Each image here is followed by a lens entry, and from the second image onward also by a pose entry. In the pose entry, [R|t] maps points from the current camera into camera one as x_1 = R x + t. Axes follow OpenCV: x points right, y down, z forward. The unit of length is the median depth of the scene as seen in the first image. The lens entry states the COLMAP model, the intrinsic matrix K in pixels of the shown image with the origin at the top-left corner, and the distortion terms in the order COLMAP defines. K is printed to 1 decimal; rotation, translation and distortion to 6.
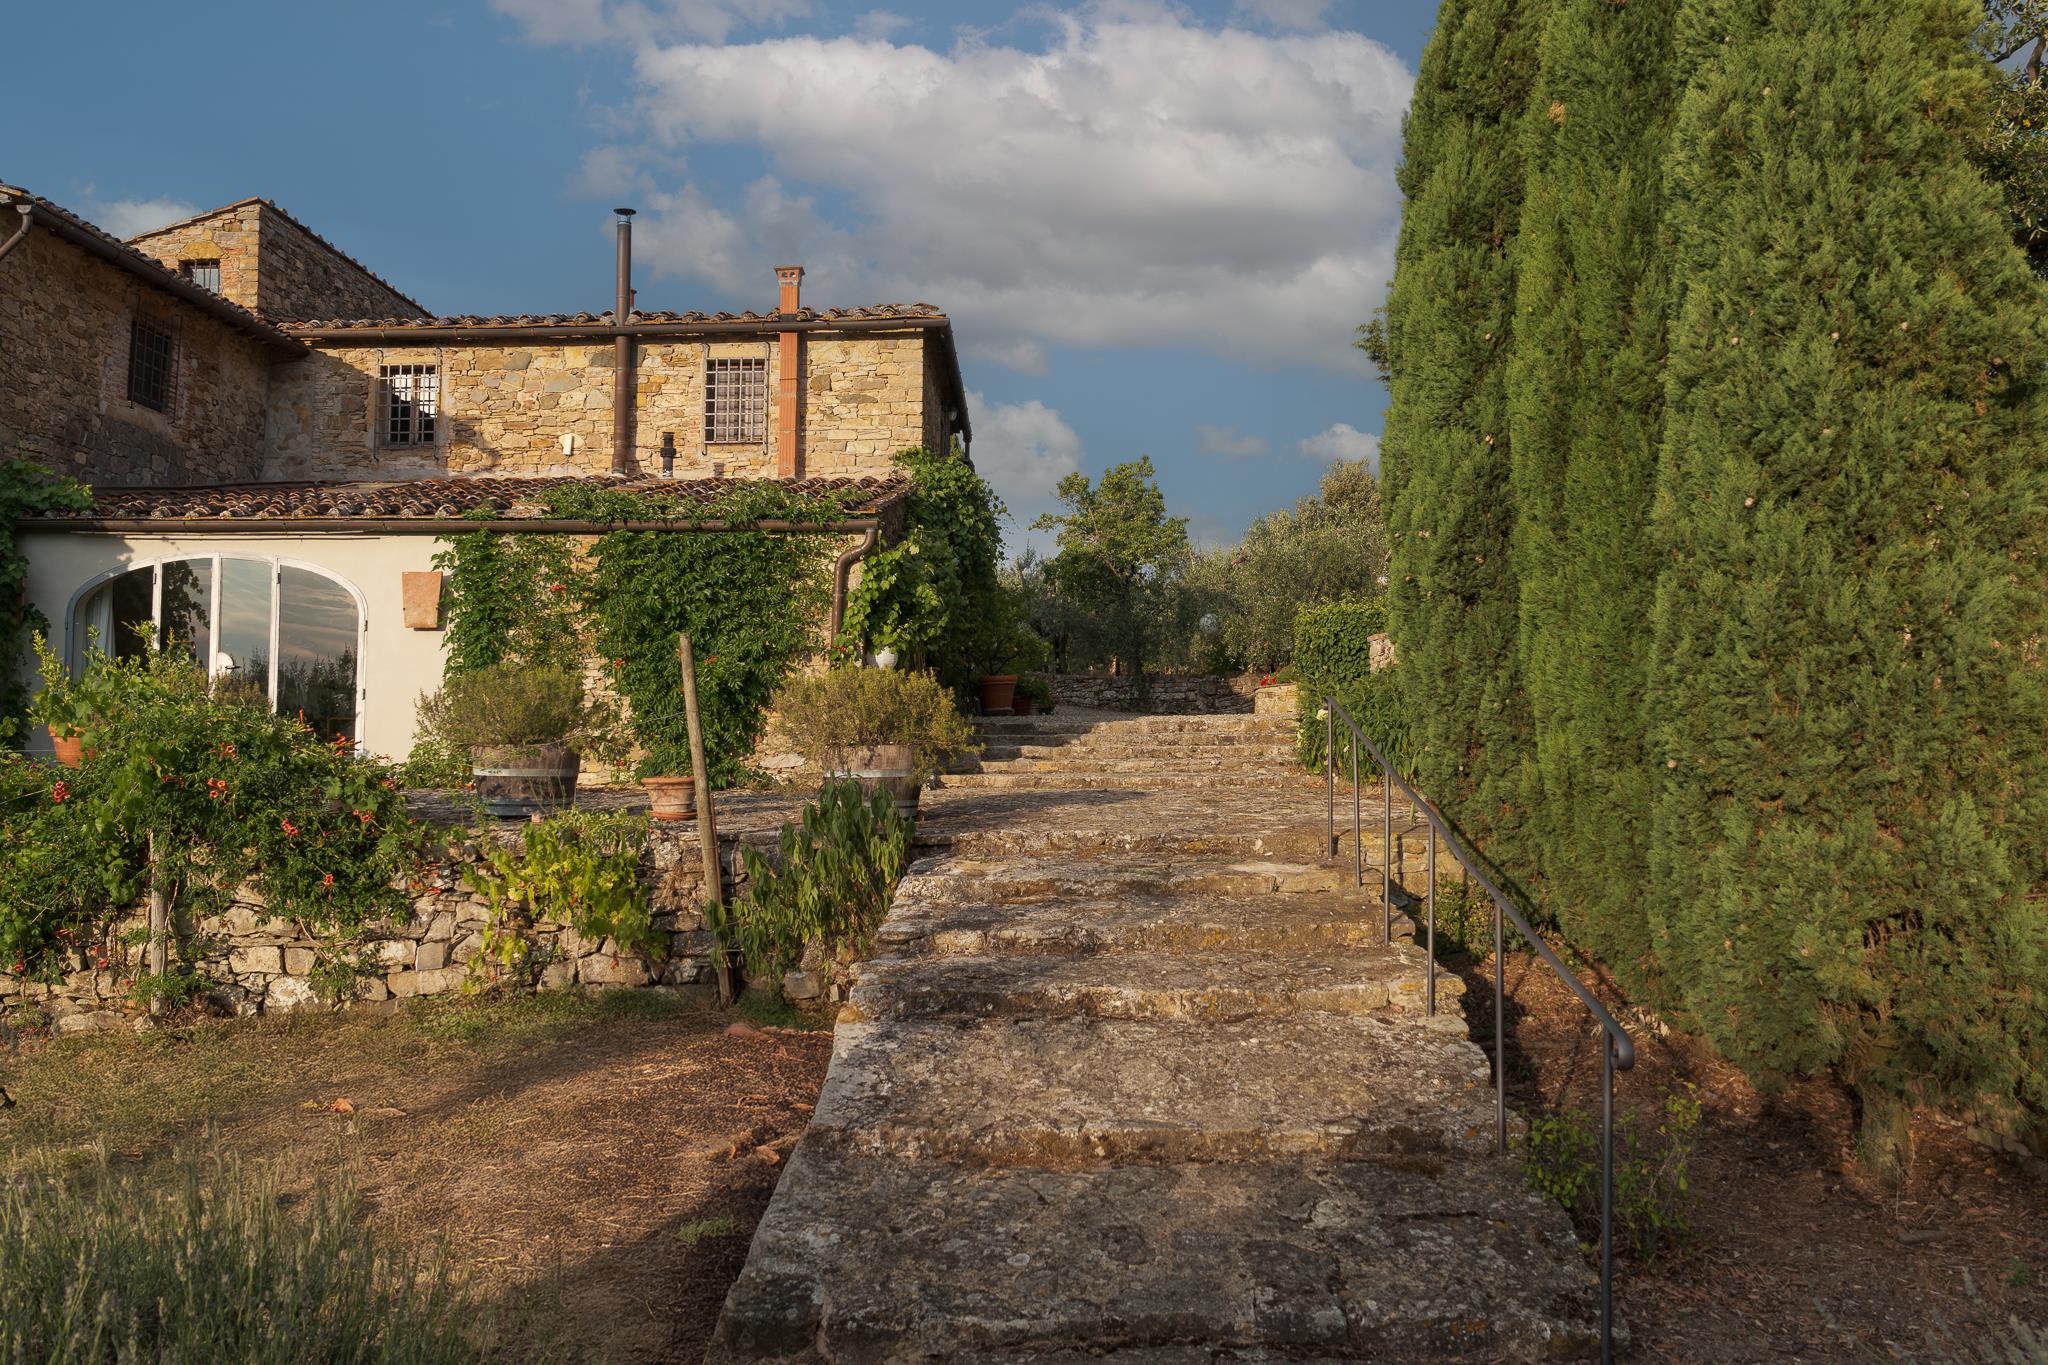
lens RADIAL K [[1639.9, 0, 1042.0], [0, 1639.9, 691.8], [0, 0, 1]] dist [-0.029849, 0.006297]
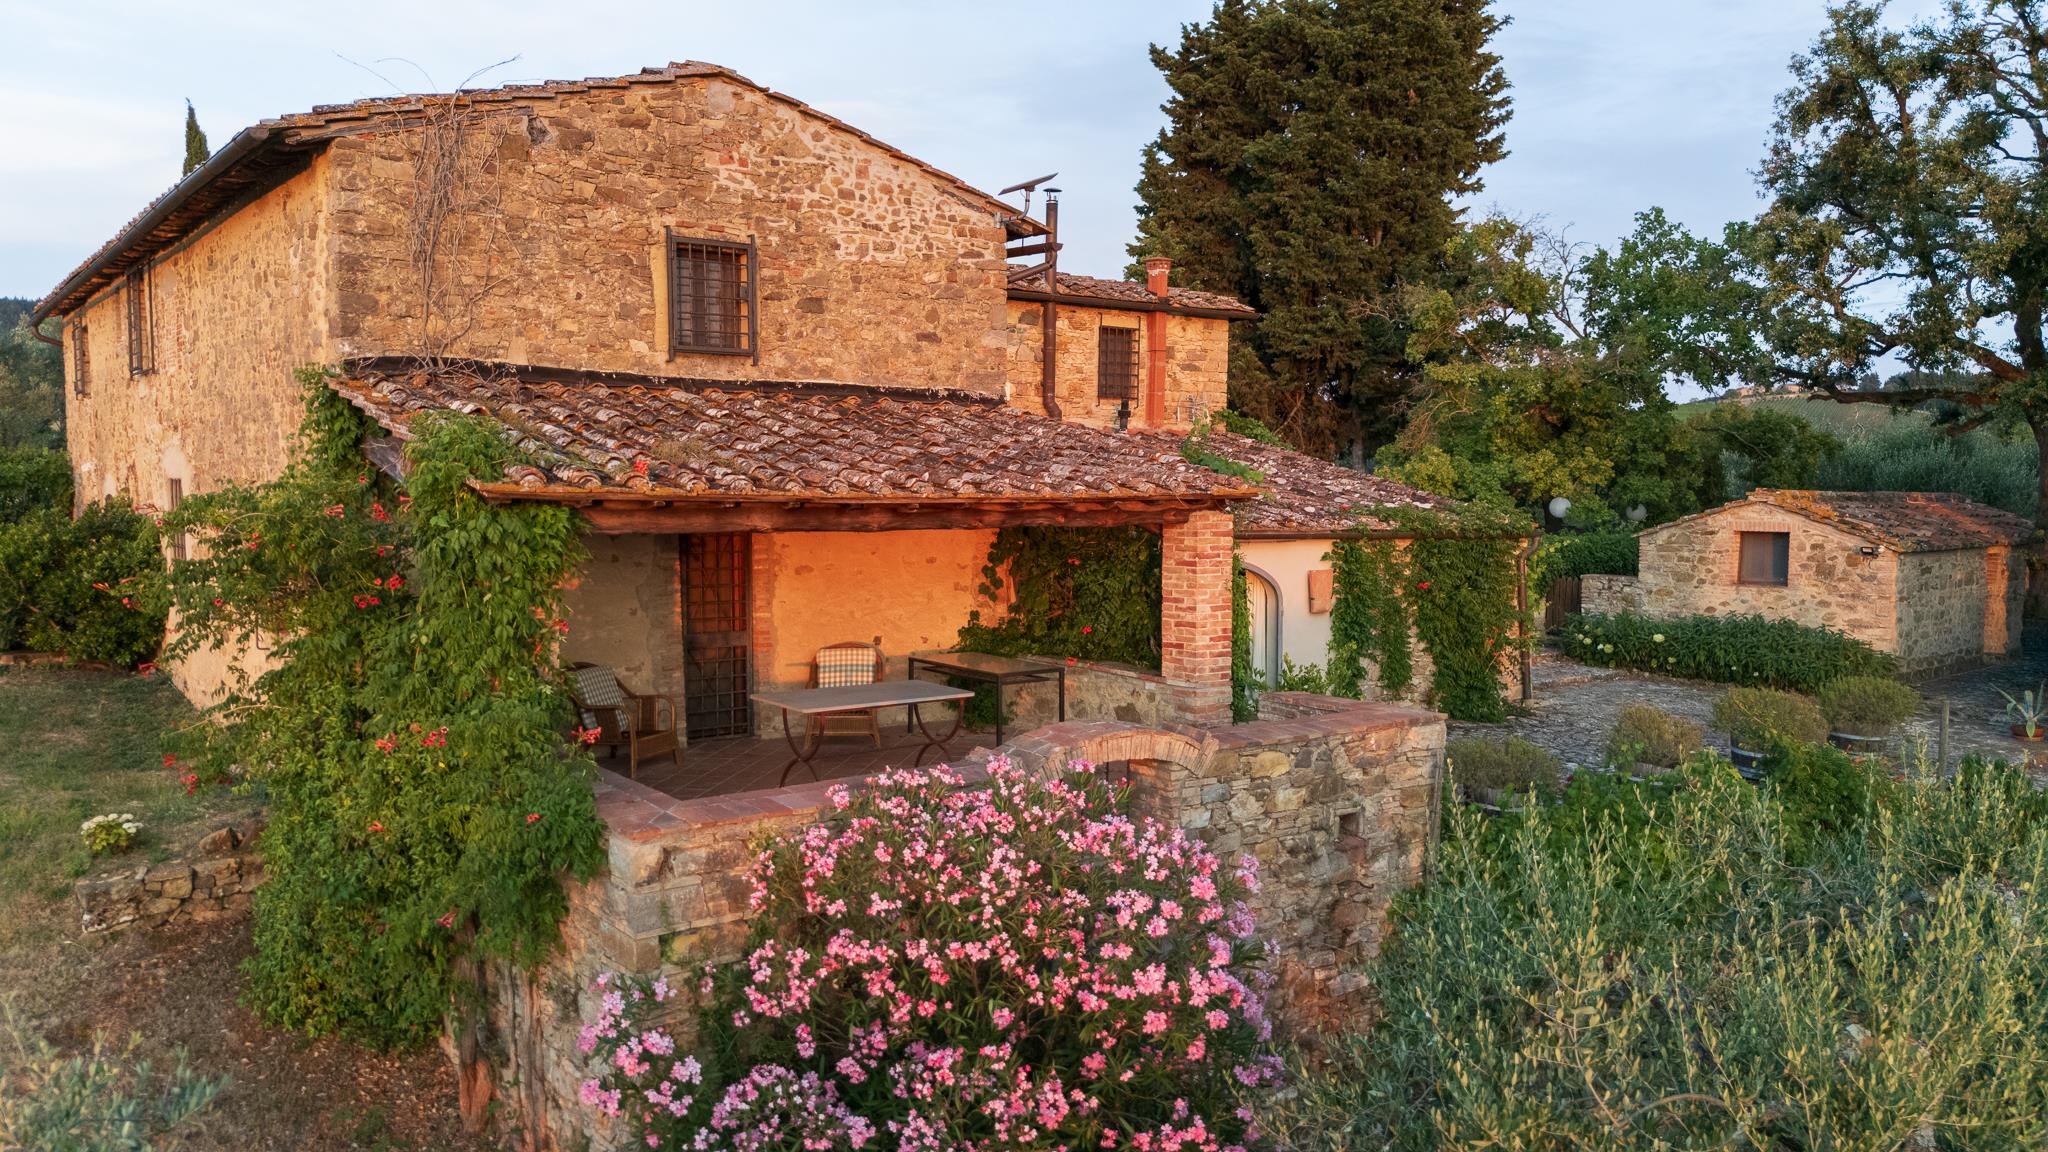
lens RADIAL K [[1560.5, 0, 1012.2], [0, 1560.5, 571.3], [0, 0, 1]] dist [0.069120, -0.061300]
pose [[0.771138, -0.027946, 0.636055, -0.991347], [-0.045095, 0.994130, 0.098351, -0.133447], [-0.635069, -0.104525, 0.765351, 0.138264]]
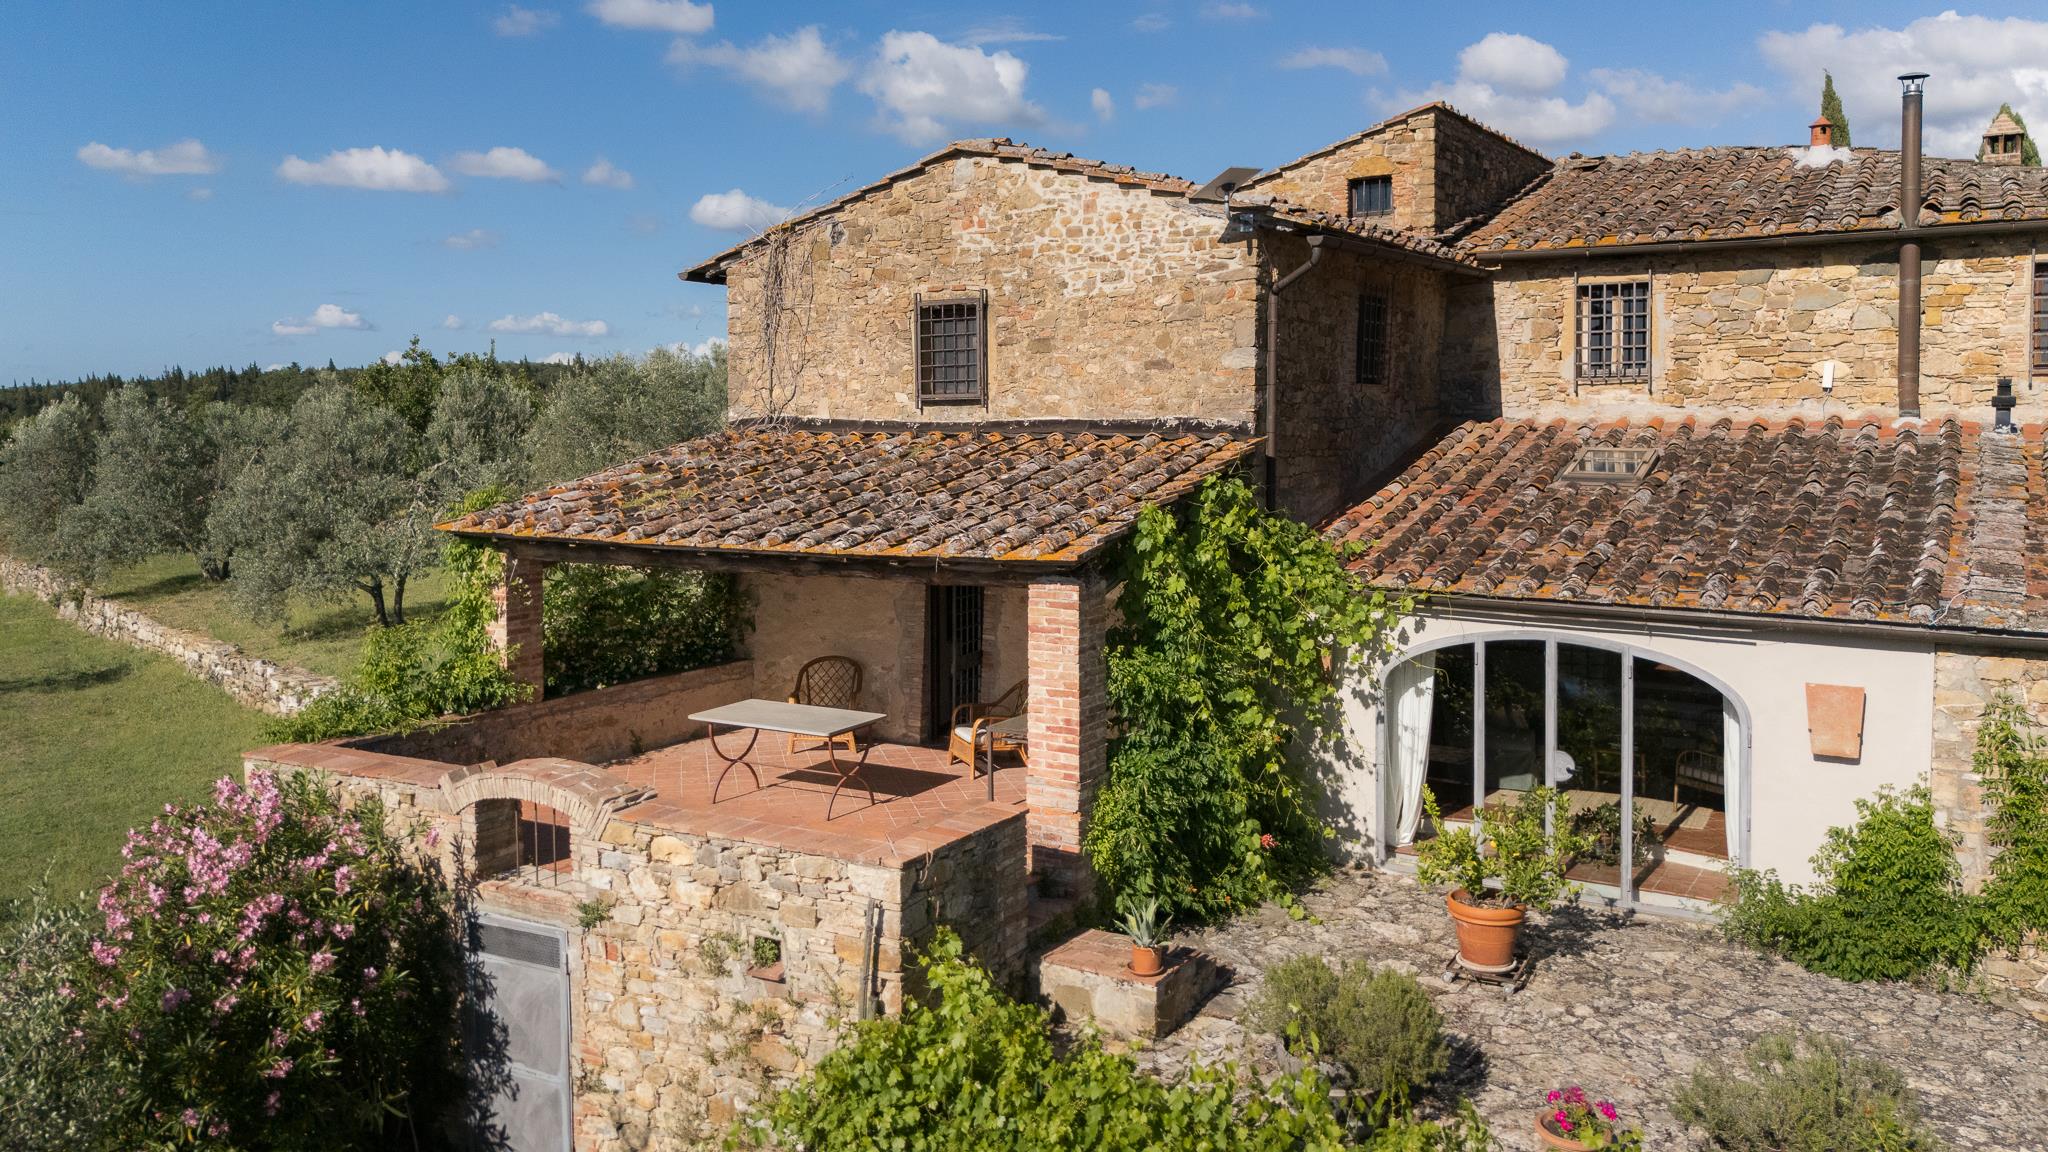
lens RADIAL K [[1560.5, 0, 1015.1], [0, 1560.5, 485.8], [0, 0, 1]] dist [0.069120, -0.061300]
pose [[0.865696, 0.018036, -0.500245, -0.244813], [0.032321, 0.995251, 0.091816, -0.181827], [0.499525, -0.095653, 0.861002, 0.107853]]
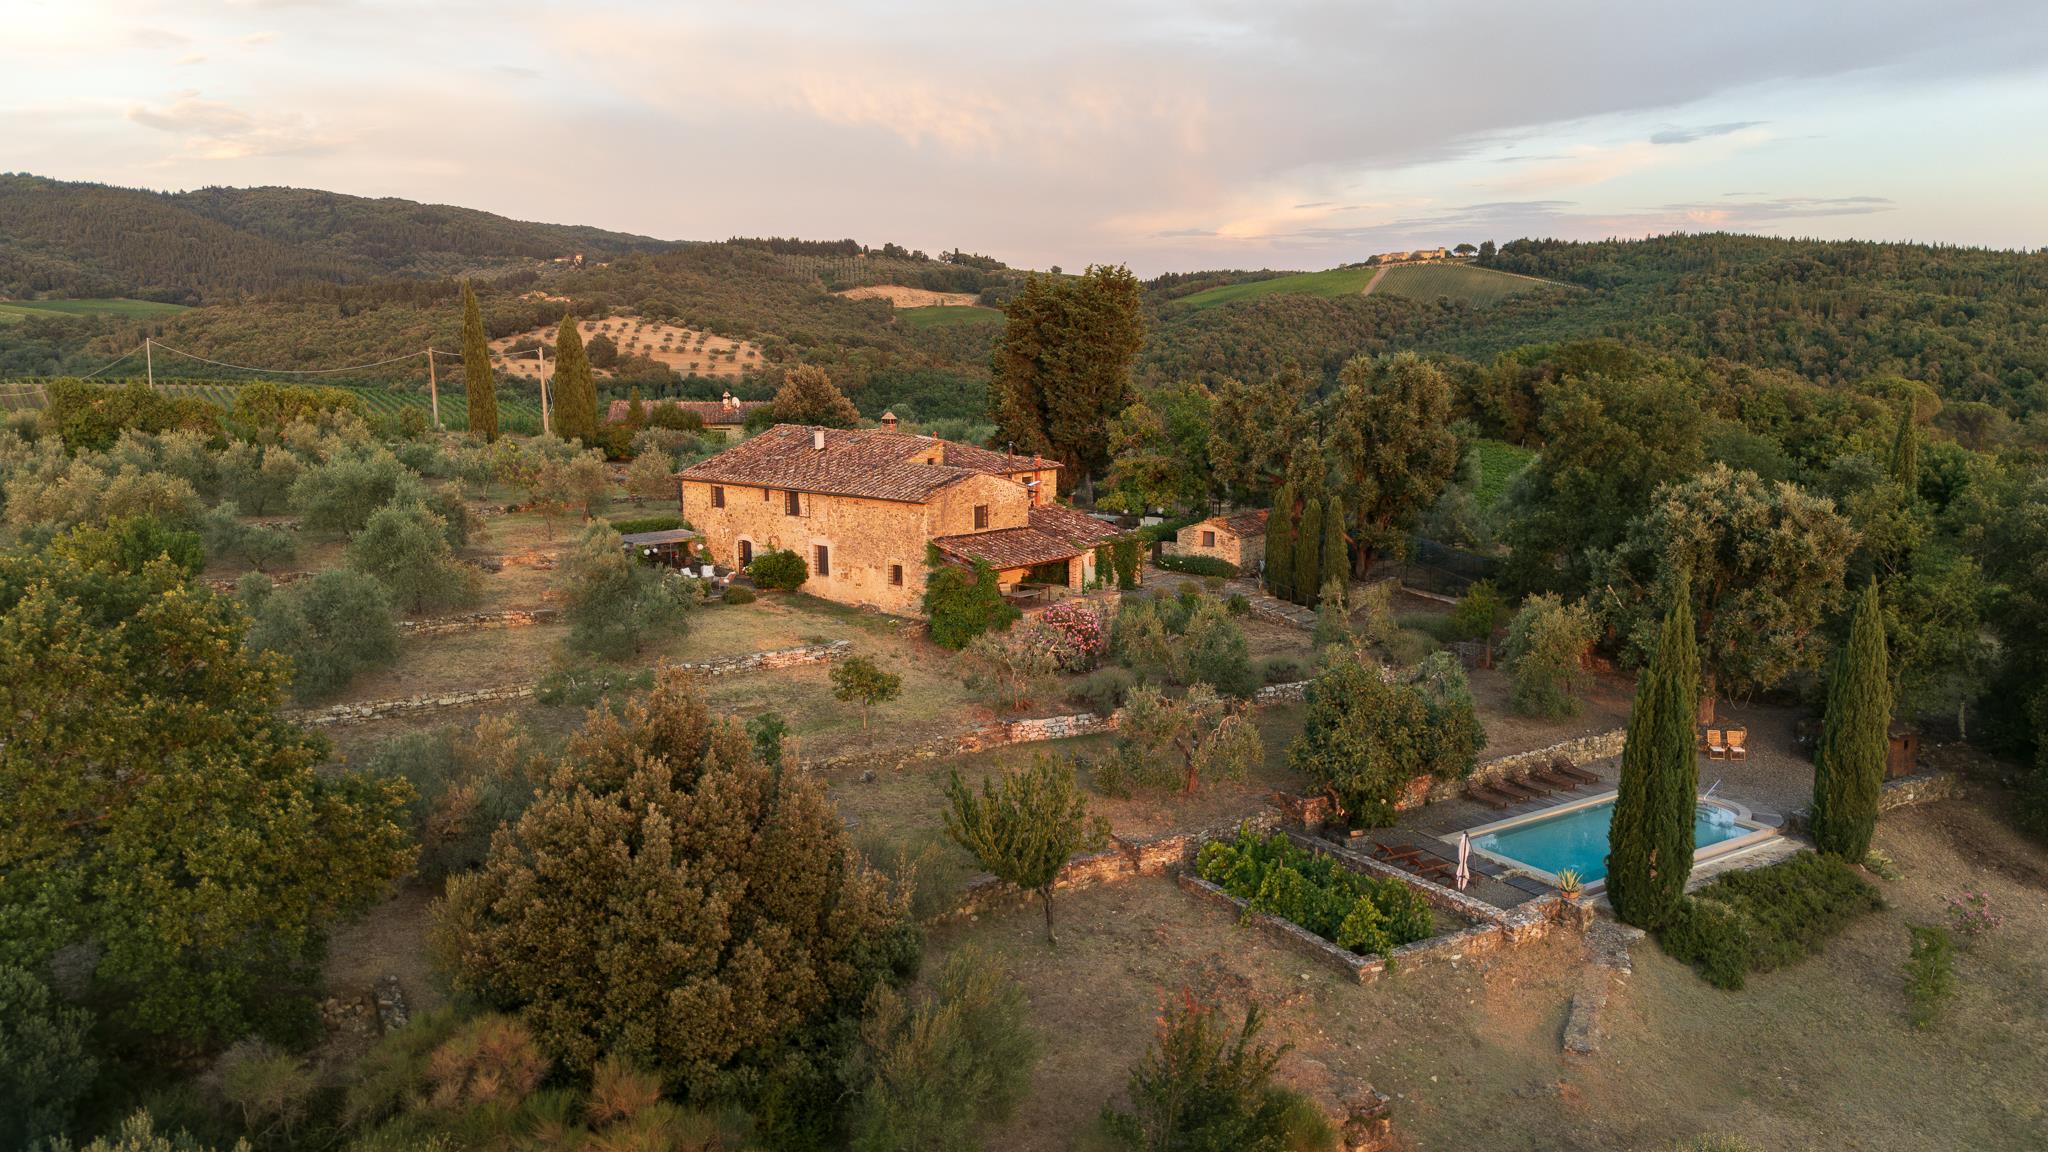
lens RADIAL K [[1560.5, 0, 1022.3], [0, 1560.5, 574.4], [0, 0, 1]] dist [0.069120, -0.061300]
pose [[0.628080, -0.117327, 0.769252, -3.288927], [-0.044299, 0.981573, 0.185879, -0.703561], [-0.776886, -0.150824, 0.611310, -1.461944]]
